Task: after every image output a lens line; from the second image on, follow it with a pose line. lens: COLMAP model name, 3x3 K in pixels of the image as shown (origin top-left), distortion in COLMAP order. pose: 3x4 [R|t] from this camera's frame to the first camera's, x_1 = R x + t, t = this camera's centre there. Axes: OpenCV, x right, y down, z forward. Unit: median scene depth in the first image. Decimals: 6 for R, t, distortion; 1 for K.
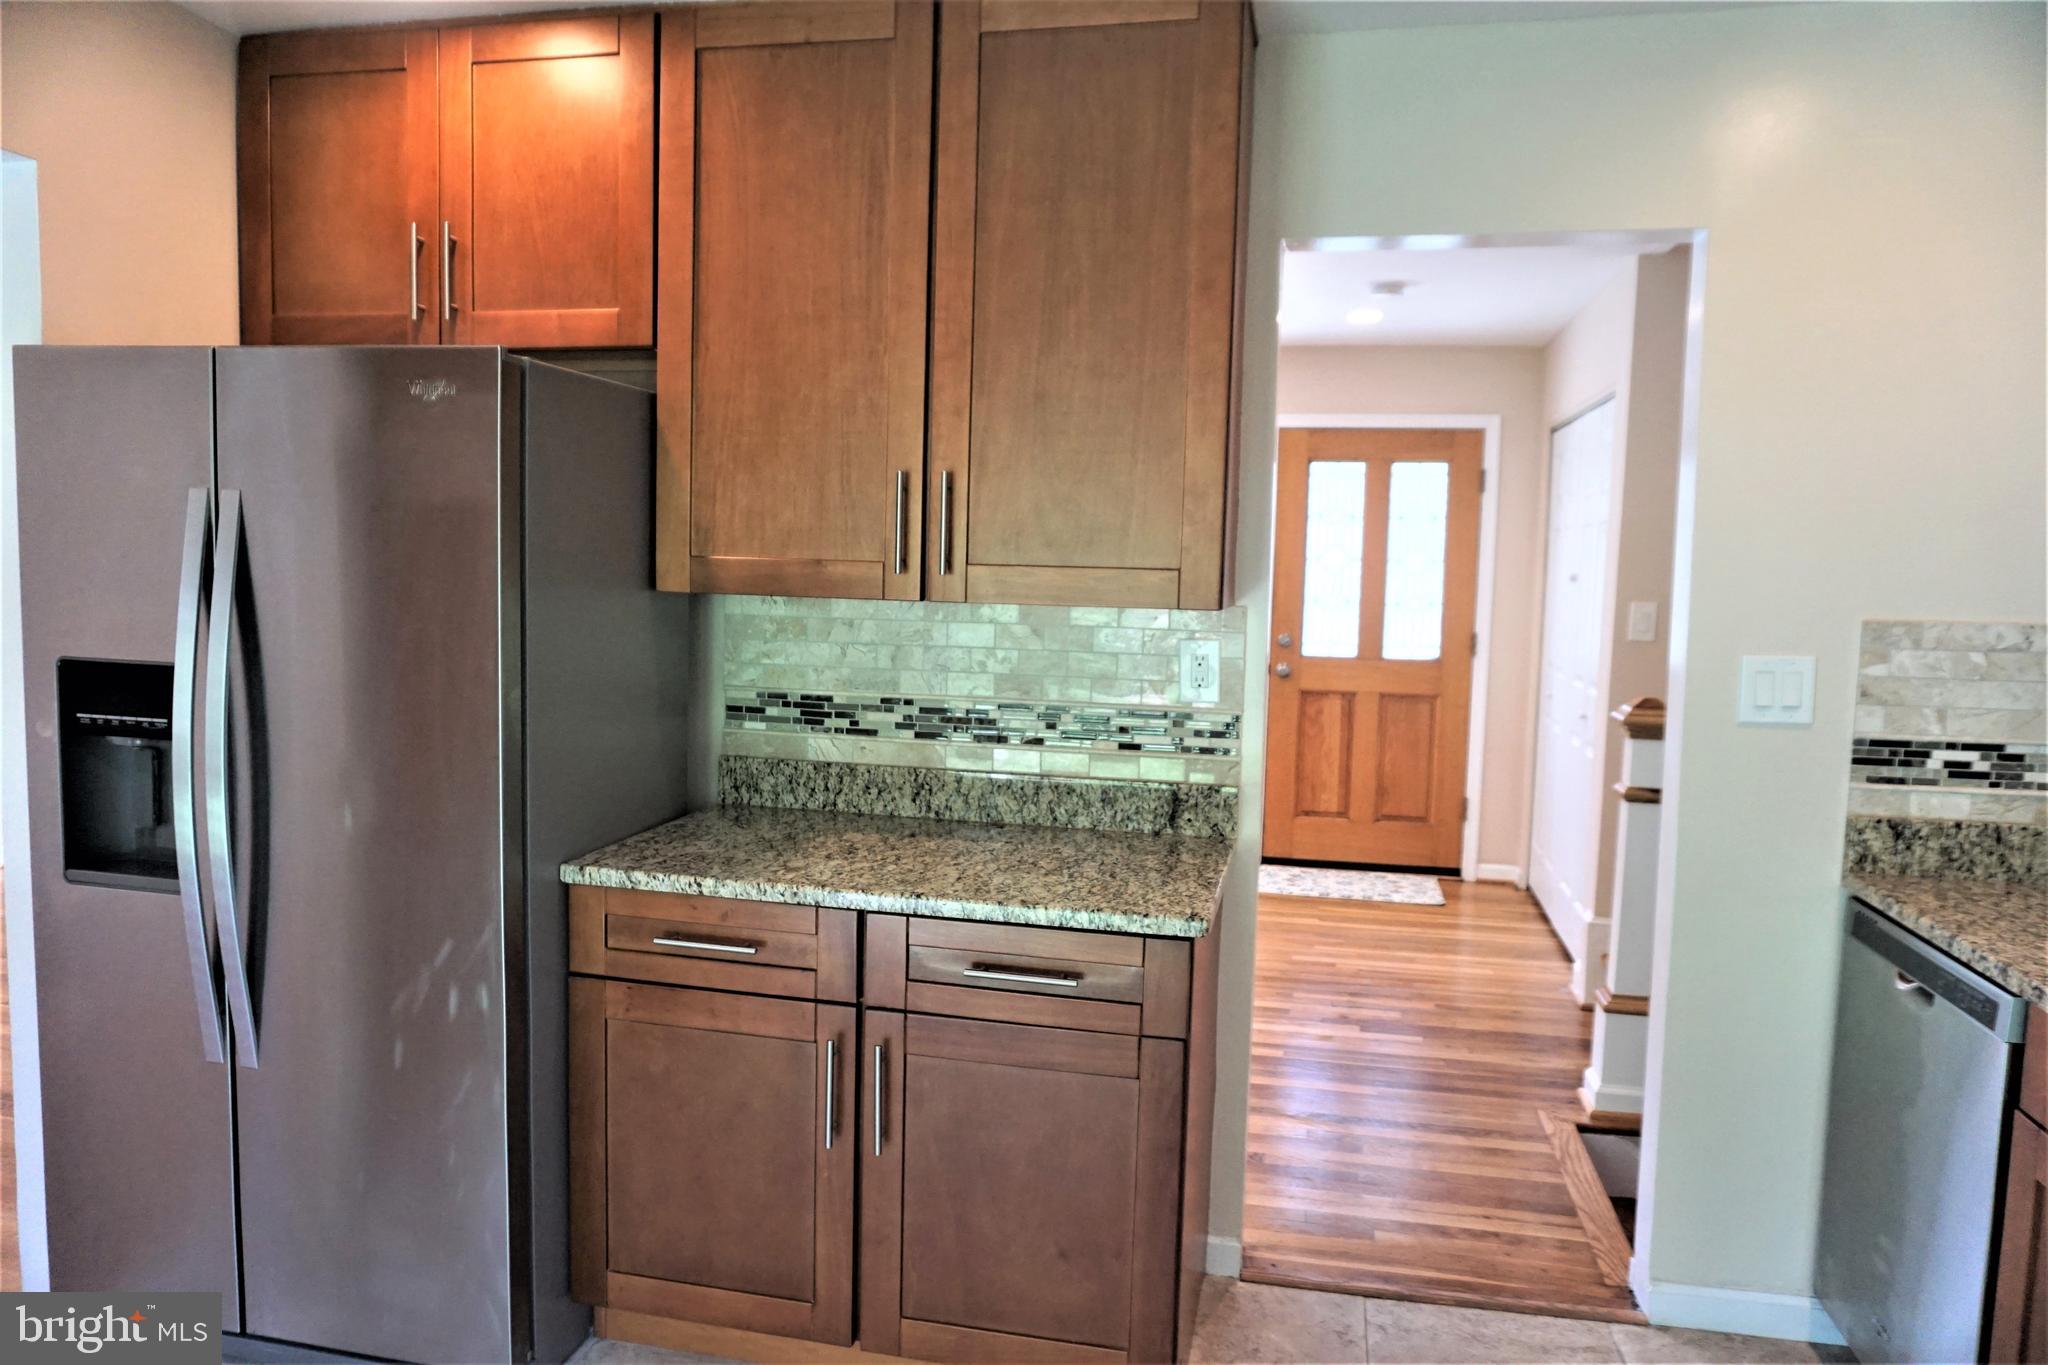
lens RADIAL K [[1359.0, 0, 1022.1], [0, 1359.0, 686.4], [0, 0, 1]] dist [-0.049513, 0.023535]
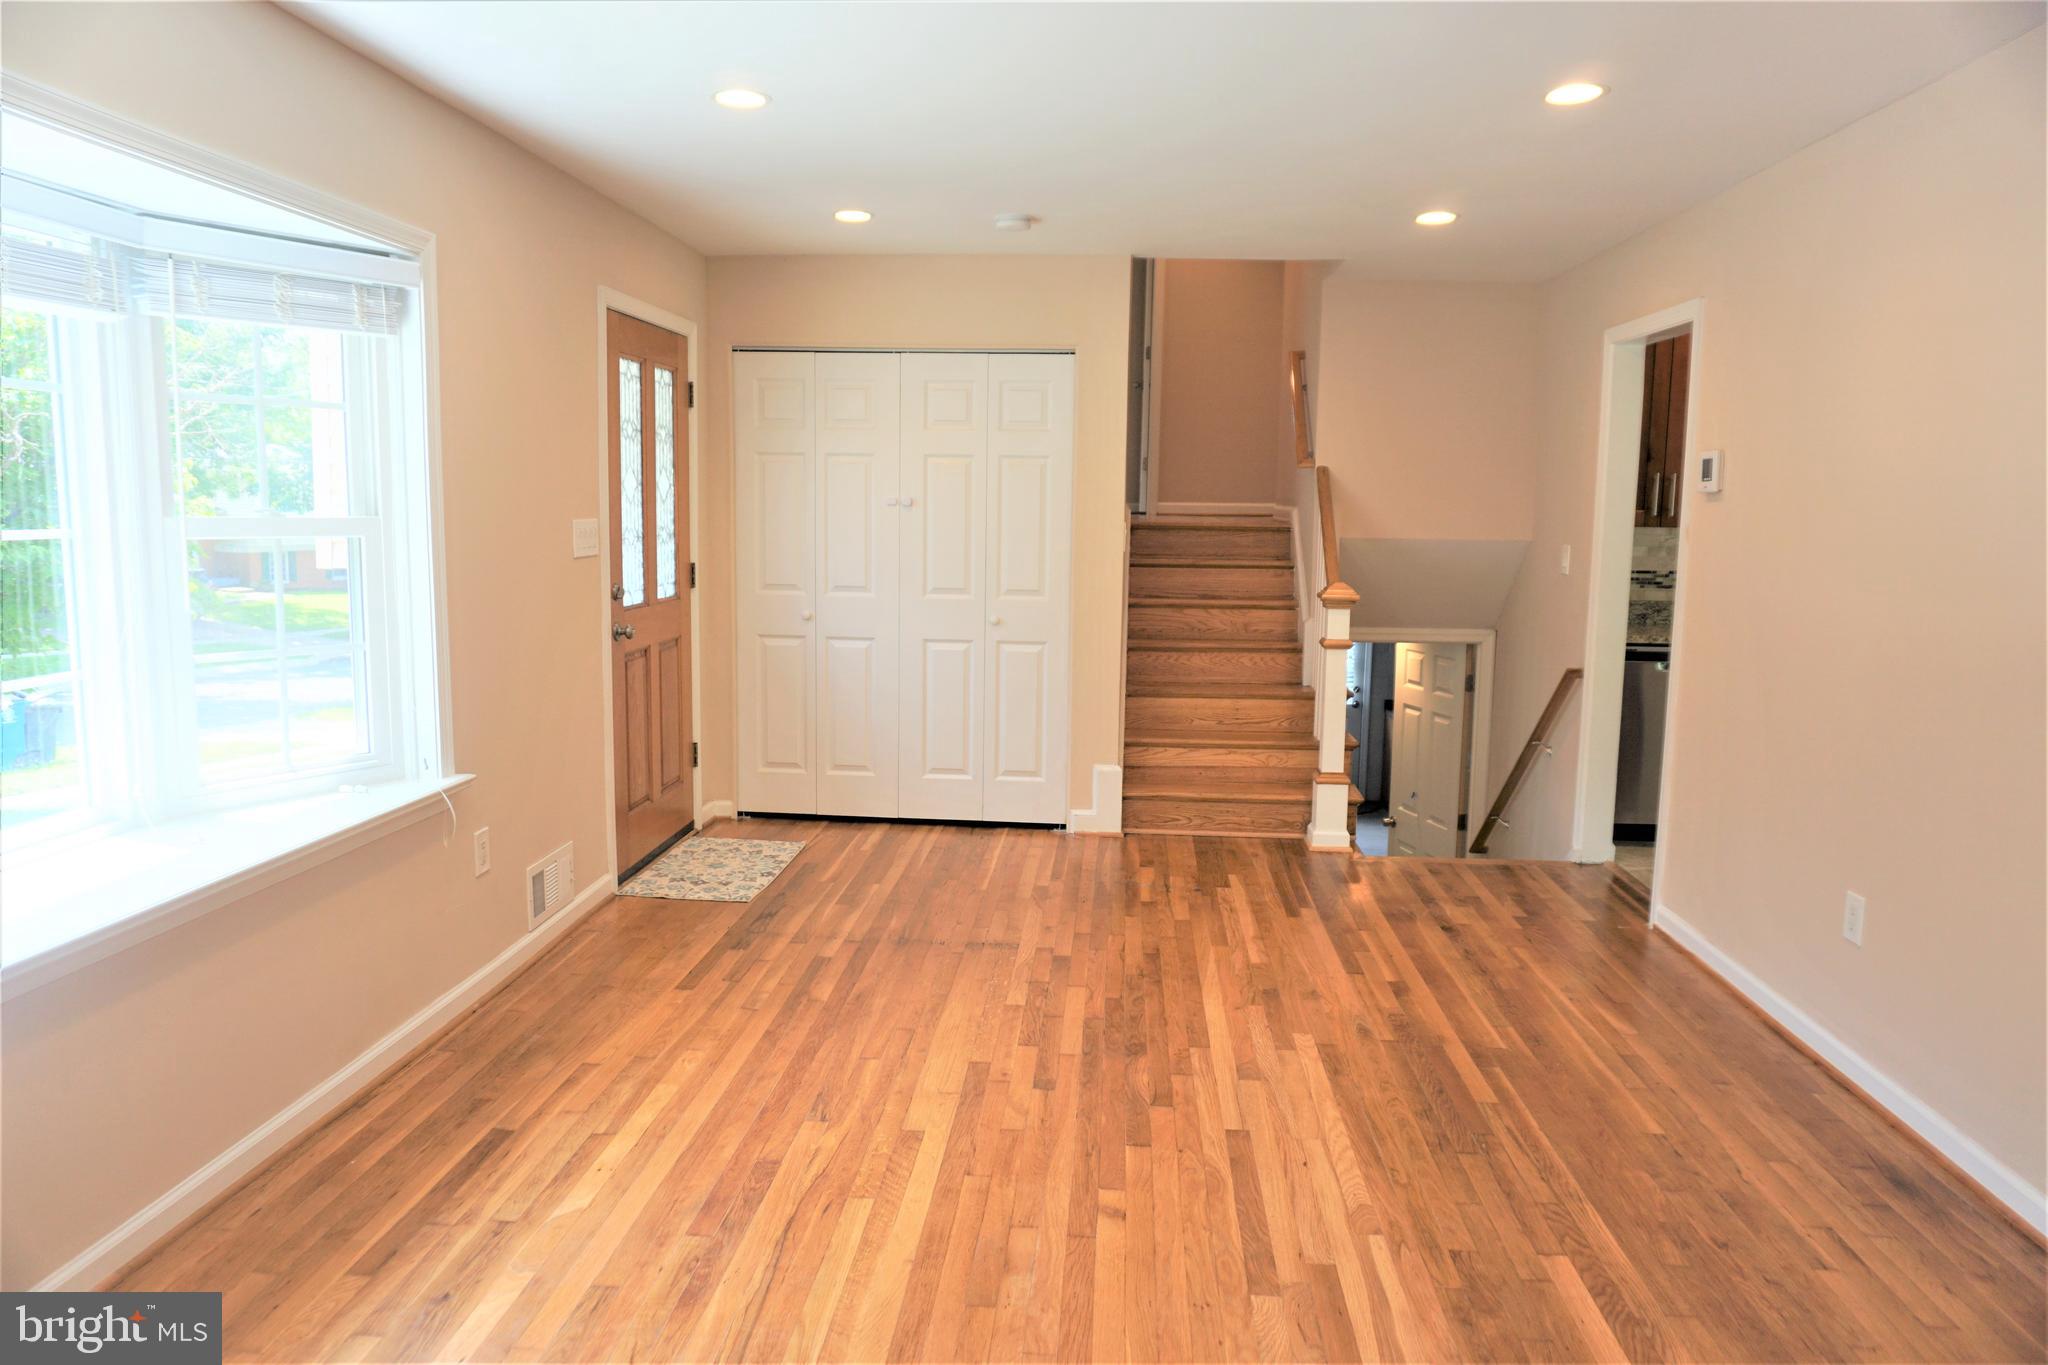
lens RADIAL K [[1360.0, 0, 1011.2], [0, 1360.0, 683.6], [0, 0, 1]] dist [-0.036399, 0.006850]
pose [[-0.128296, -0.159403, 0.978842, -1.345965], [0.074052, 0.982703, 0.169738, -0.219643], [-0.988967, 0.094261, -0.114273, 2.008571]]
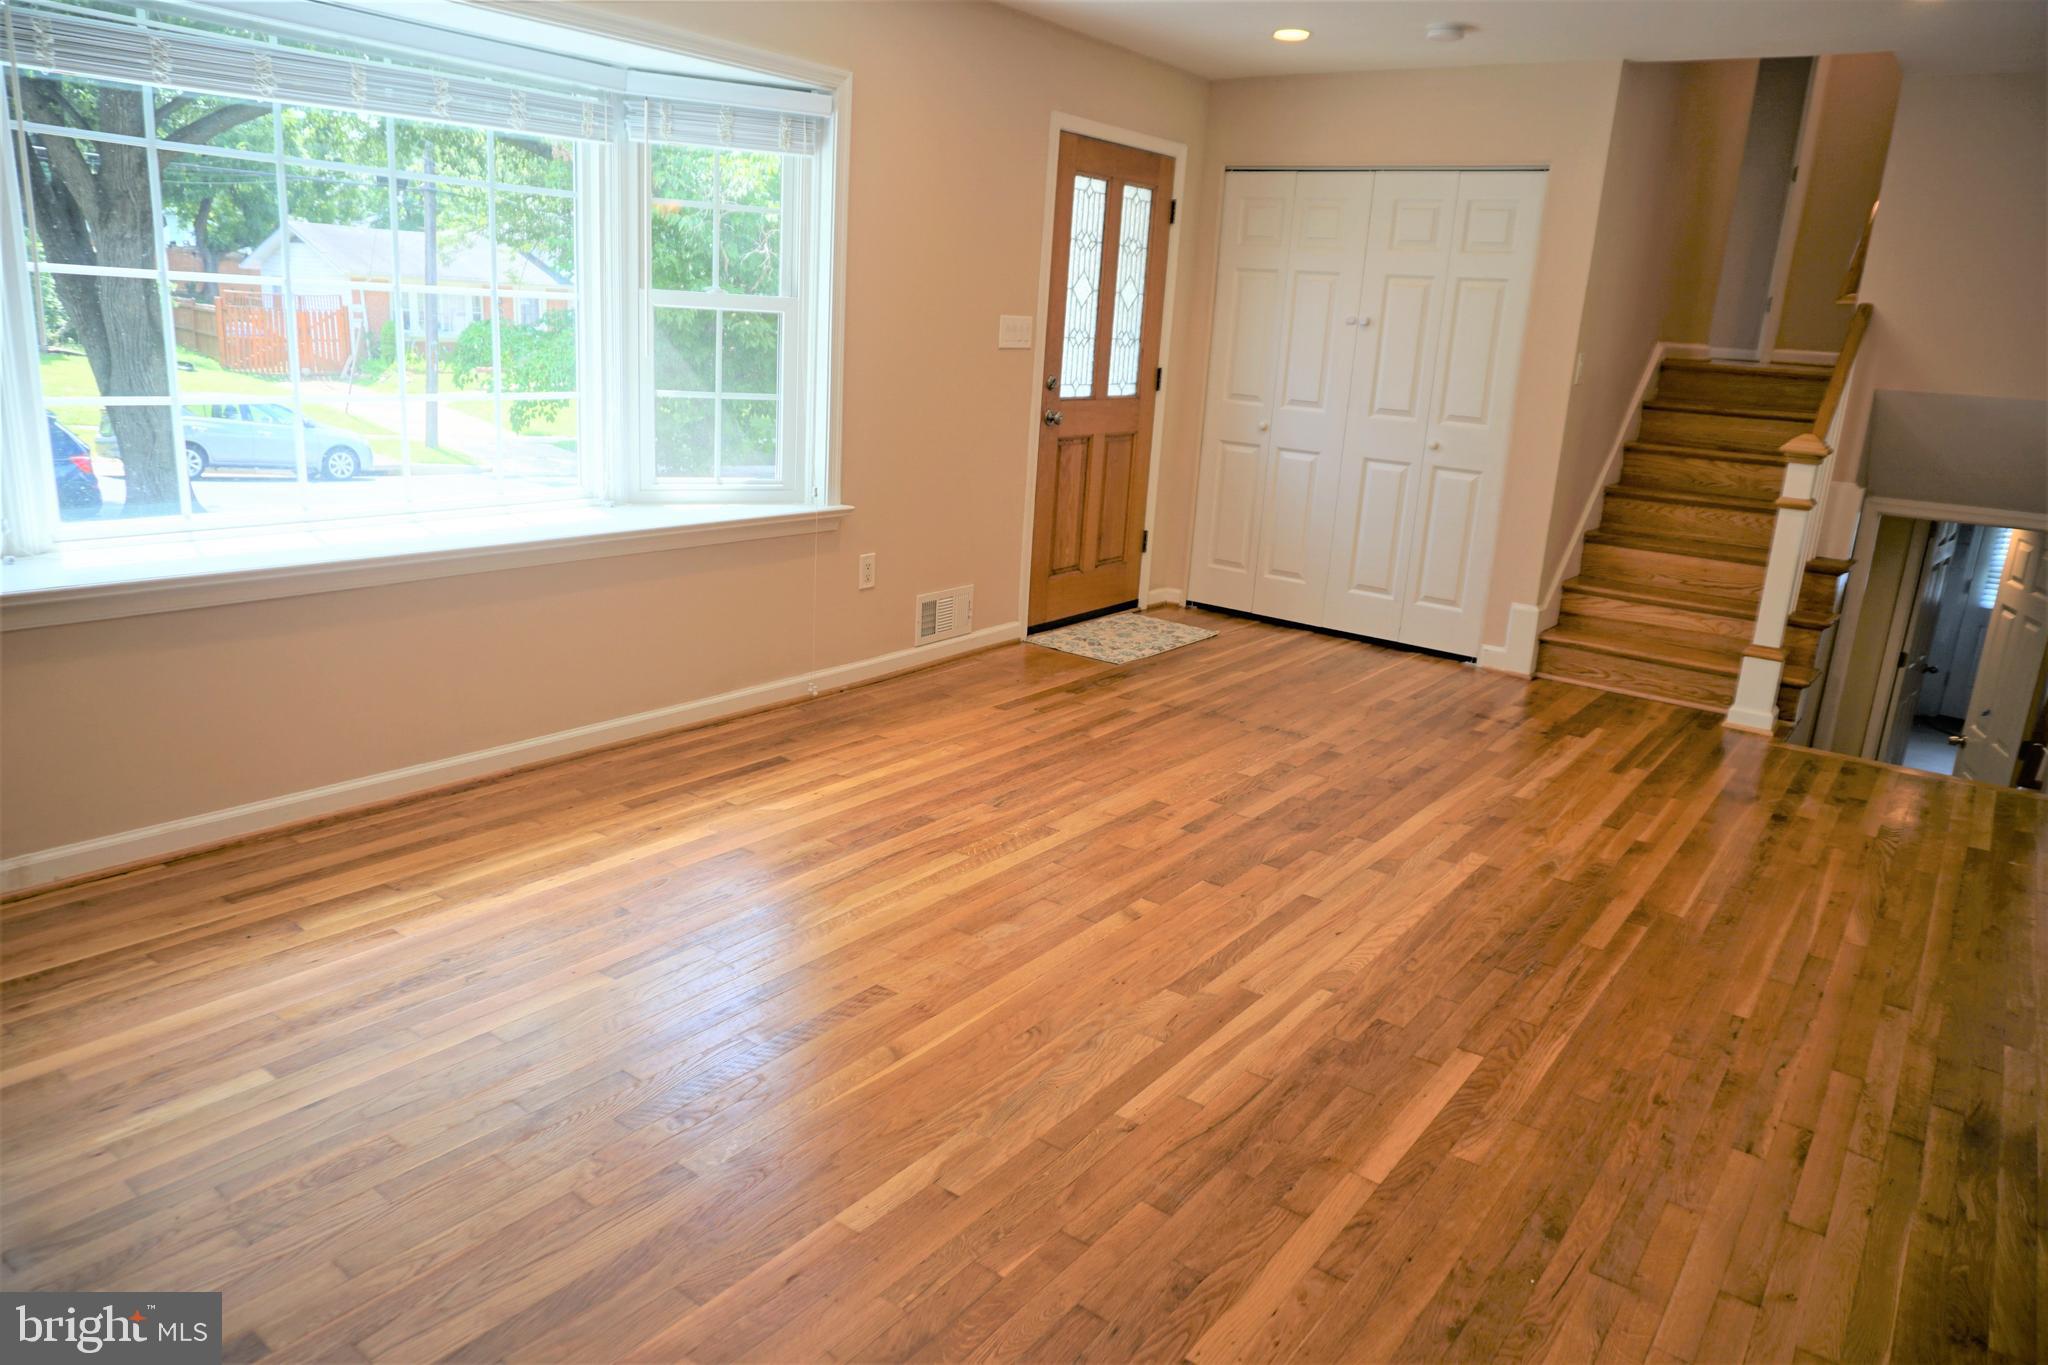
lens RADIAL K [[1351.7, 0, 1024.0], [0, 1351.7, 682.5], [0, 0, 1]] dist [-0.034150, 0.008834]
pose [[0.412688, -0.243829, 0.877631, -1.458525], [0.036862, 0.967187, 0.251376, -0.153240], [-0.910126, -0.071389, 0.408135, 1.479069]]
